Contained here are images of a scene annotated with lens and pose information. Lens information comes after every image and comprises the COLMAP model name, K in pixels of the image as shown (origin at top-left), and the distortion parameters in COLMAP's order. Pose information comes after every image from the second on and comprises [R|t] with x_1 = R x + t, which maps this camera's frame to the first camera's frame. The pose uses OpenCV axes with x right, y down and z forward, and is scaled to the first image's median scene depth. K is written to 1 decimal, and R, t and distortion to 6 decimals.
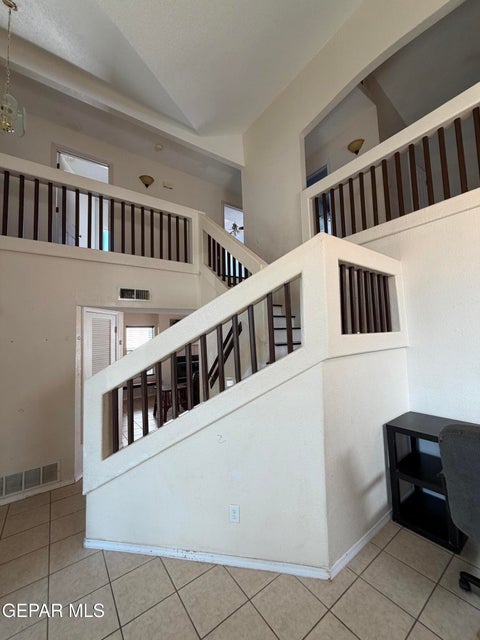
lens RADIAL K [[255.4, 0, 238.1], [0, 255.4, 319.4], [0, 0, 1]] dist [0.000996, 0.000327]
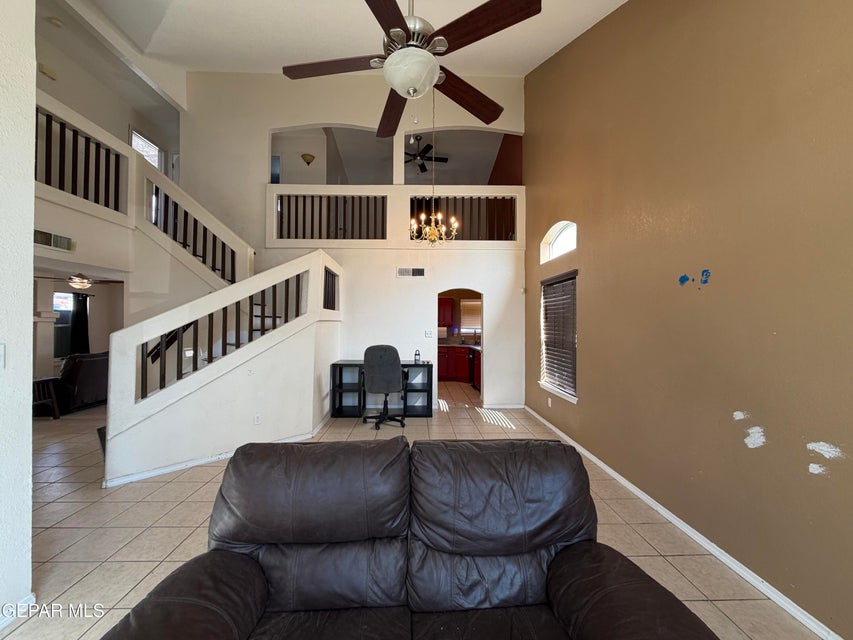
lens RADIAL K [[340.4, 0, 425.6], [0, 340.4, 320.1], [0, 0, 1]] dist [0.000996, 0.000327]
pose [[0.566912, 0.048486, 0.822350, -0.606842], [-0.085026, 0.996379, -0.000132, 0.043125], [-0.819379, -0.069846, 0.568982, -0.499429]]
